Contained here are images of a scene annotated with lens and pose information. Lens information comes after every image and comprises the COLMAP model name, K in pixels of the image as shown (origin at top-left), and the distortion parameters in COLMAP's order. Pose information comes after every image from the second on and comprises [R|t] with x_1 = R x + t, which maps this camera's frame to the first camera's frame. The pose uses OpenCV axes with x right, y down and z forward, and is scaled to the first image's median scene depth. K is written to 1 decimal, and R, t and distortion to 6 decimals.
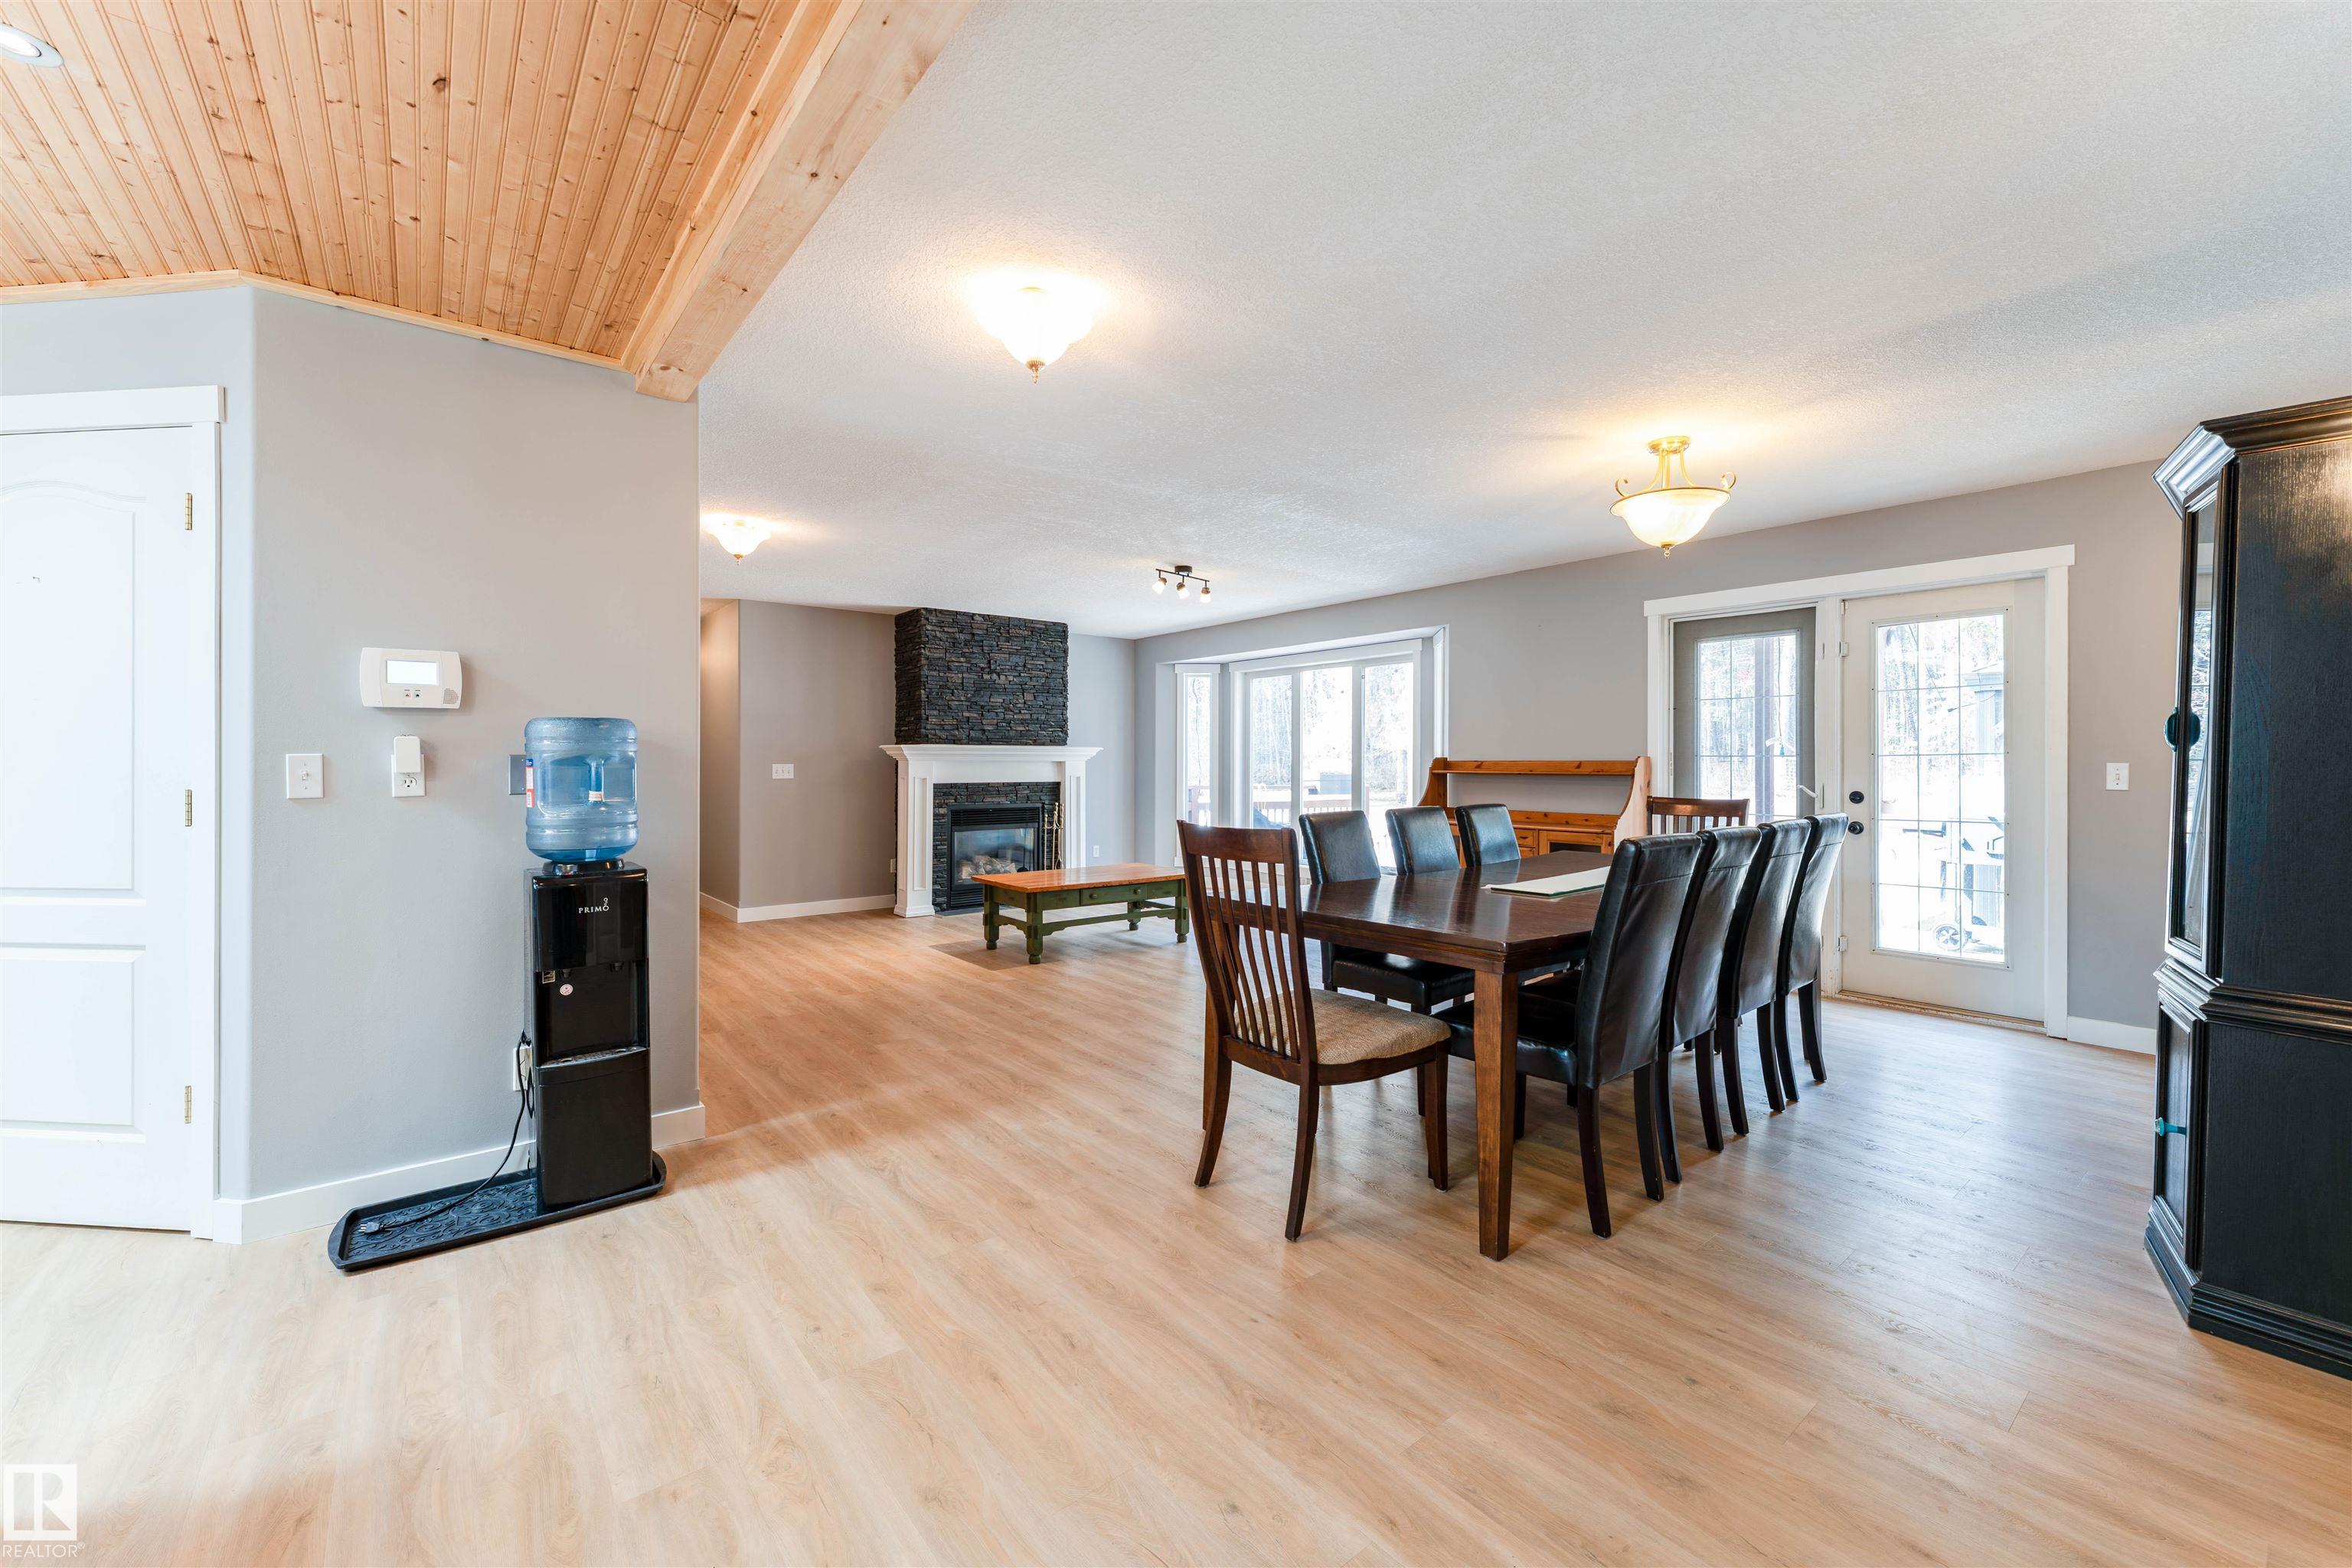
lens RADIAL K [[982.6, 0, 1174.9], [0, 982.6, 769.0], [0, 0, 1]] dist [-0.000211, -0.001037]
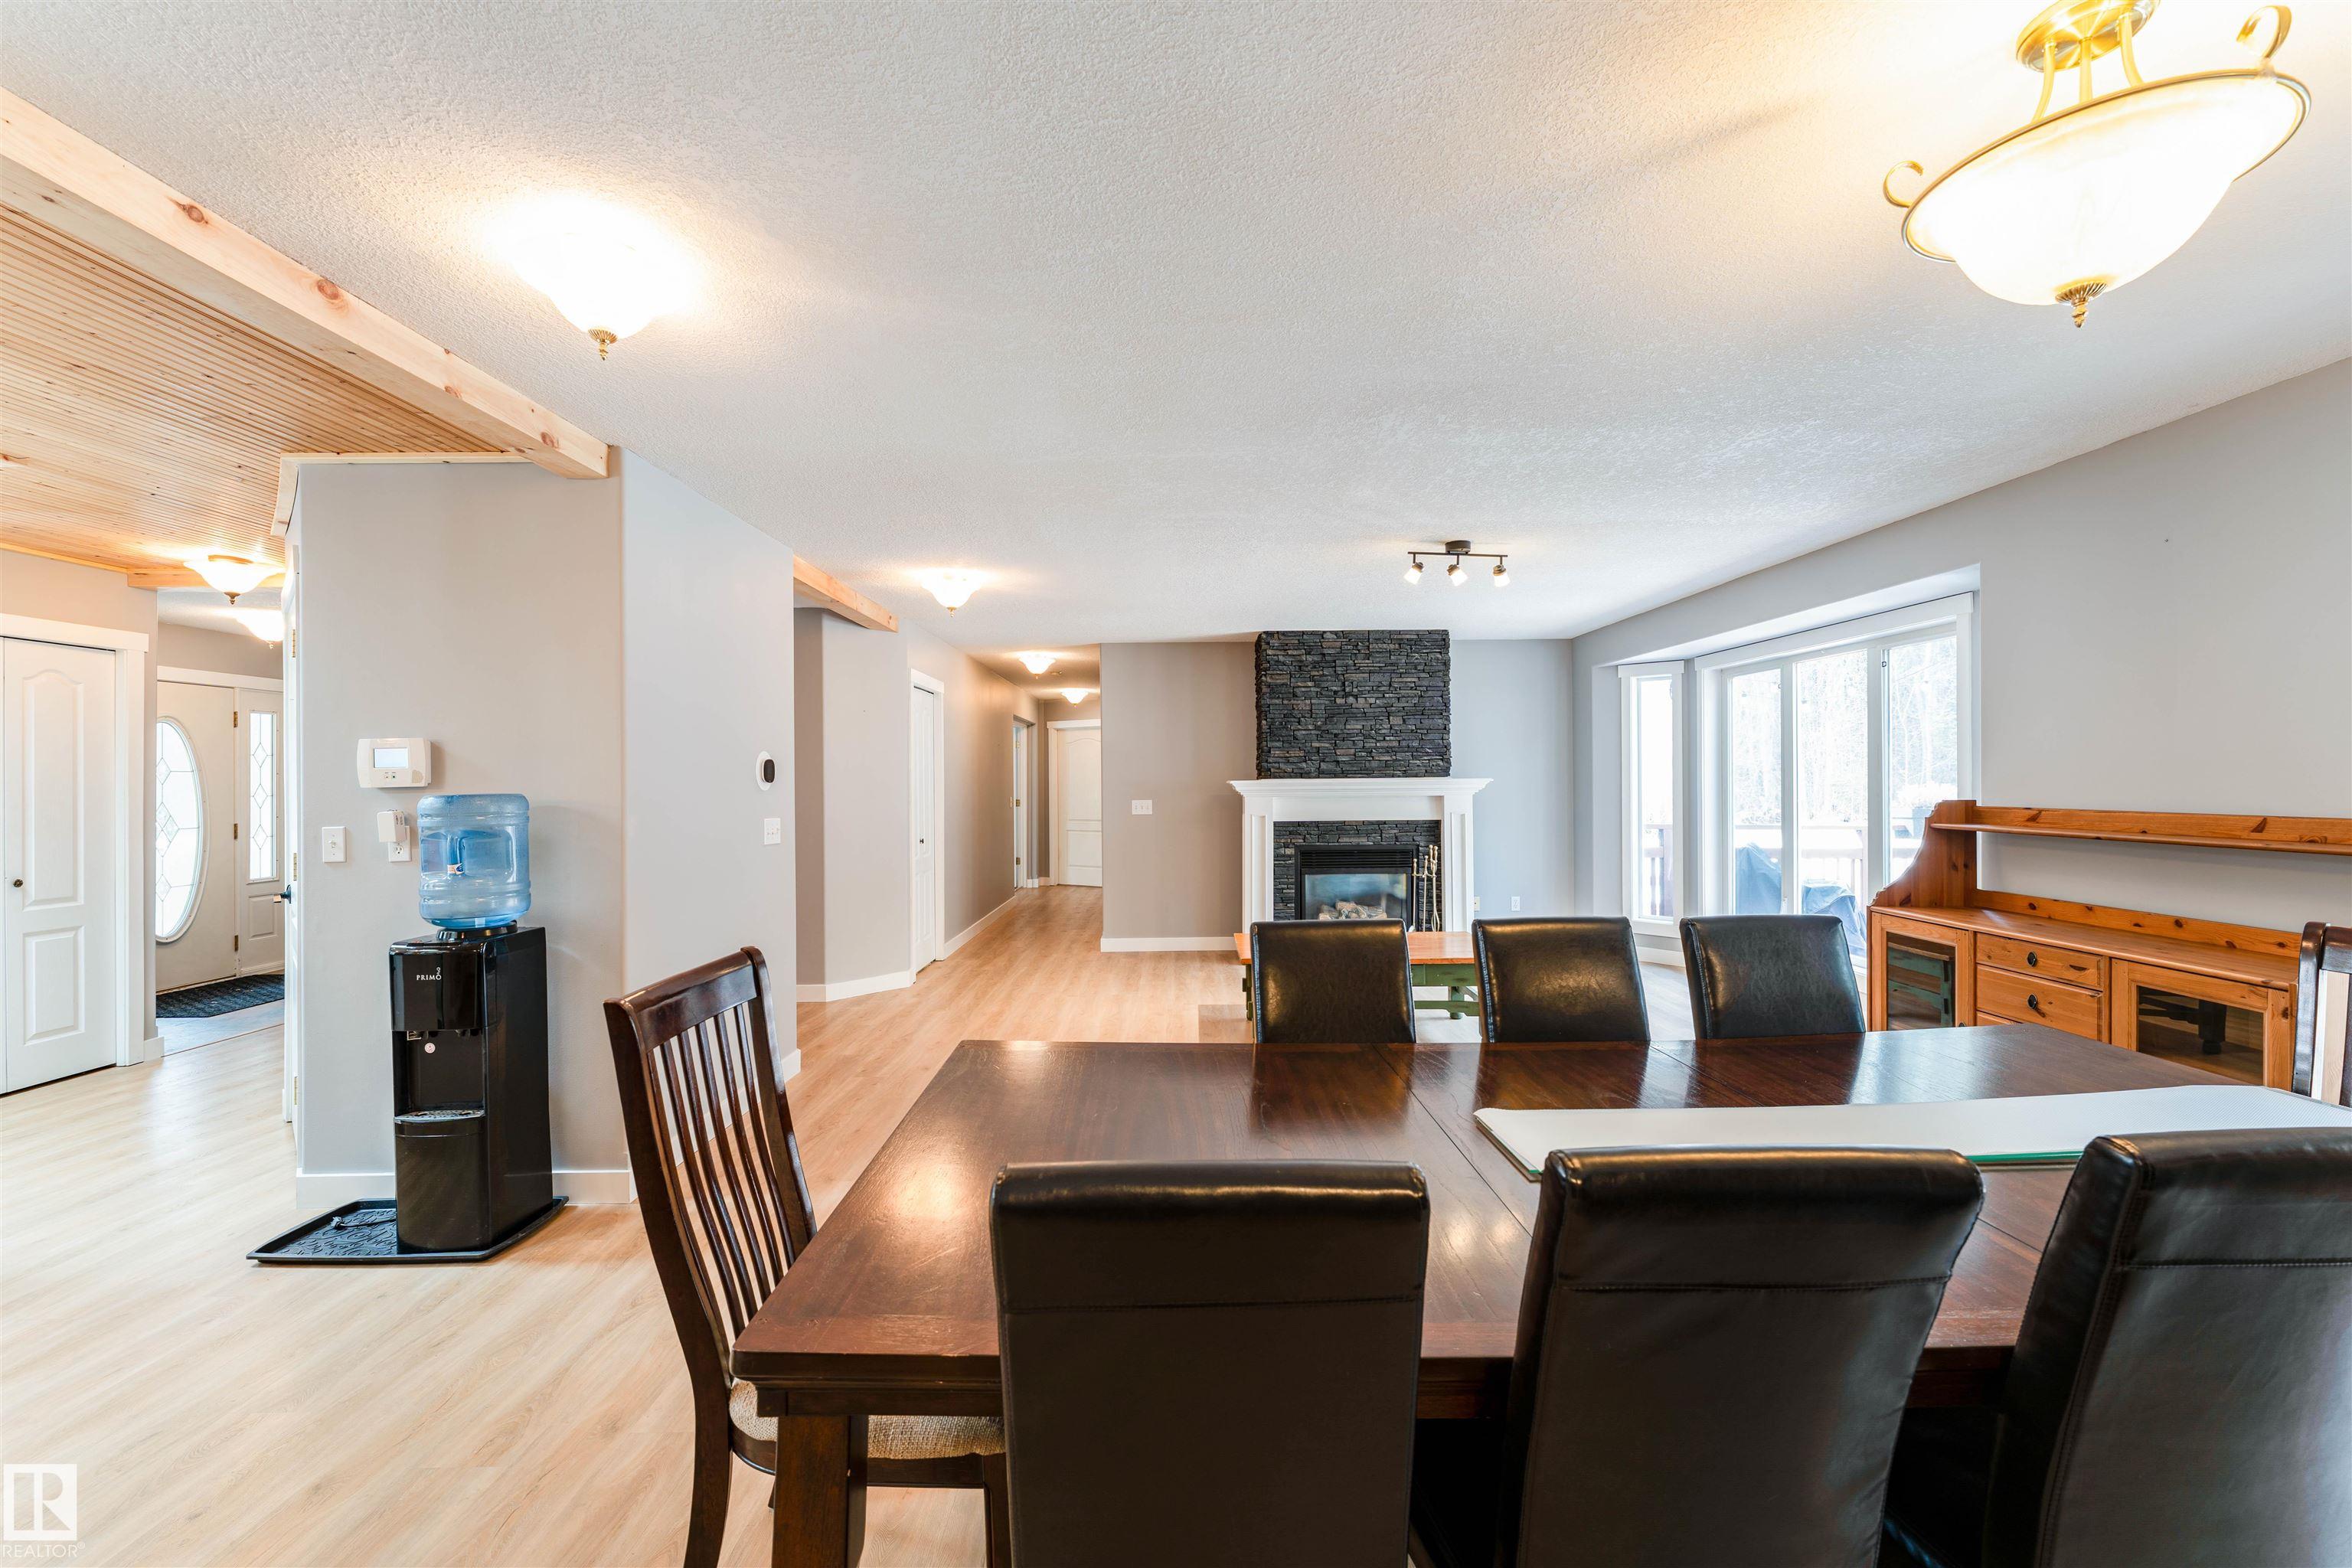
lens RADIAL K [[941.9, 0, 1176.0], [0, 941.9, 781.4], [0, 0, 1]] dist [0.005630, -0.000254]
pose [[0.768877, -0.005457, -0.639374, 0.245286], [0.006315, 0.999980, -0.000940, -0.022571], [0.639366, -0.003315, 0.768896, 0.263112]]
